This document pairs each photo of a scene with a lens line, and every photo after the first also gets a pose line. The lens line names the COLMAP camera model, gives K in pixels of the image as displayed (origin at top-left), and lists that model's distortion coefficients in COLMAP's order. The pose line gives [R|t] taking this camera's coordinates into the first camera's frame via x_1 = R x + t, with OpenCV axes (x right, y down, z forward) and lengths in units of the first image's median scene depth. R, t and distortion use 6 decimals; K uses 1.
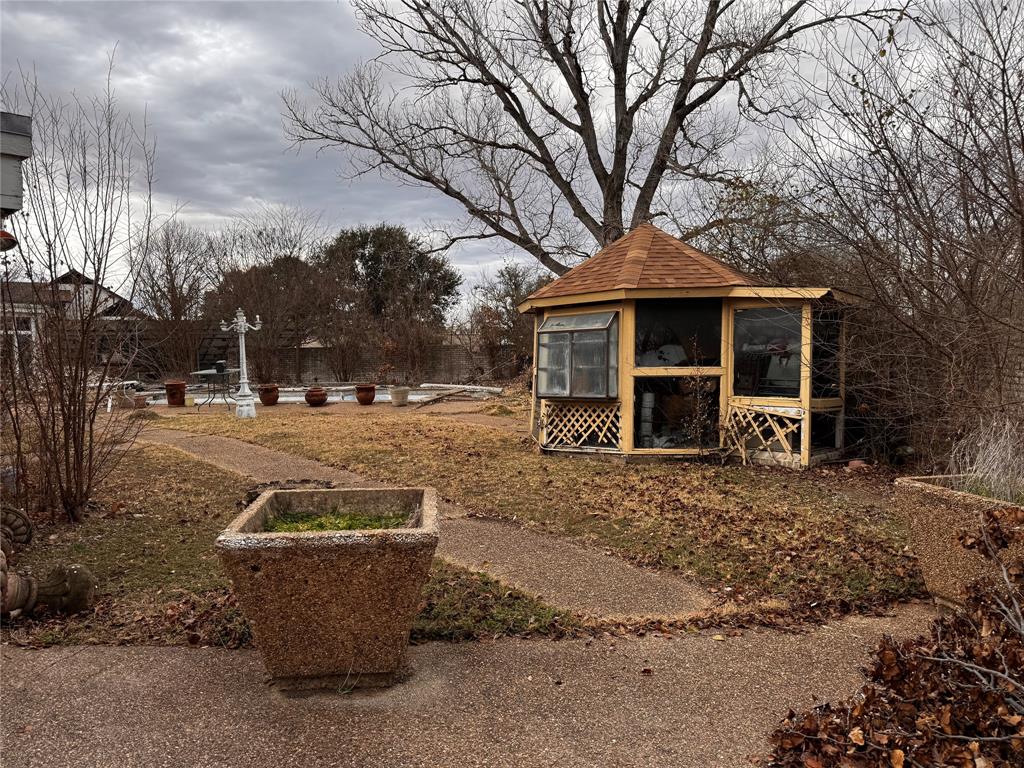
lens RADIAL K [[712.4, 0, 511.5], [0, 712.4, 384.6], [0, 0, 1]] dist [0.002391, -0.002665]
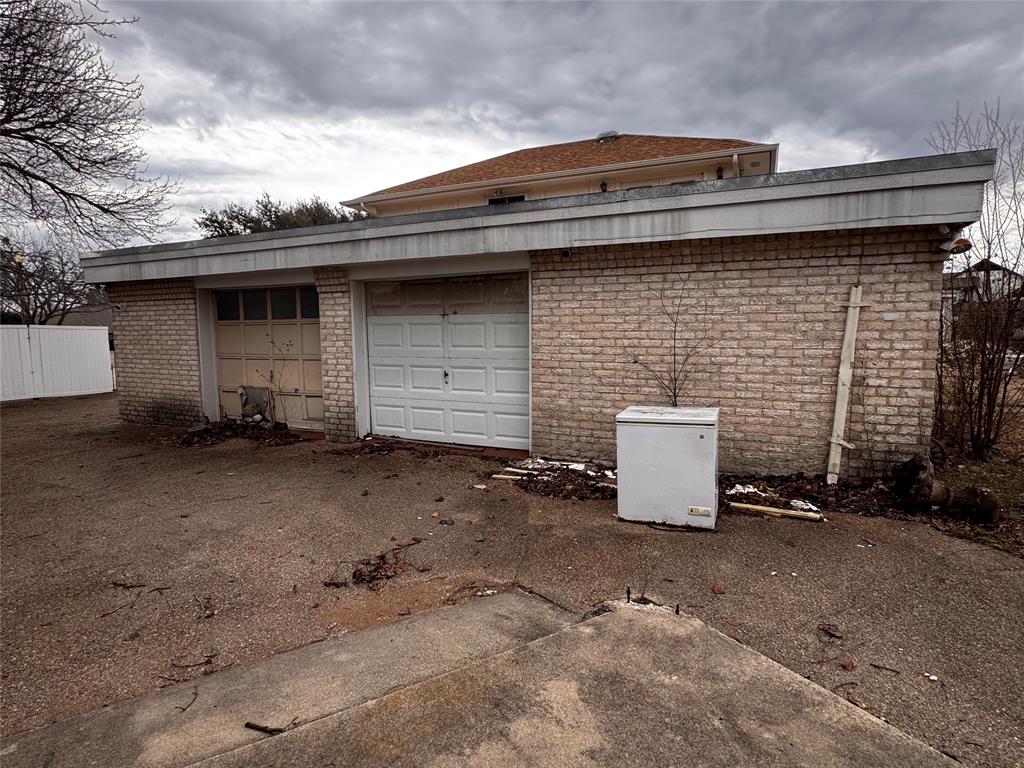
lens RADIAL K [[512.4, 0, 516.2], [0, 512.4, 384.7], [0, 0, 1]] dist [-0.012690, -0.000348]
pose [[0.278009, 0.104540, -0.954873, 0.019480], [-0.043752, 0.994407, 0.096130, 0.011414], [0.959581, 0.015053, 0.281028, -0.100863]]
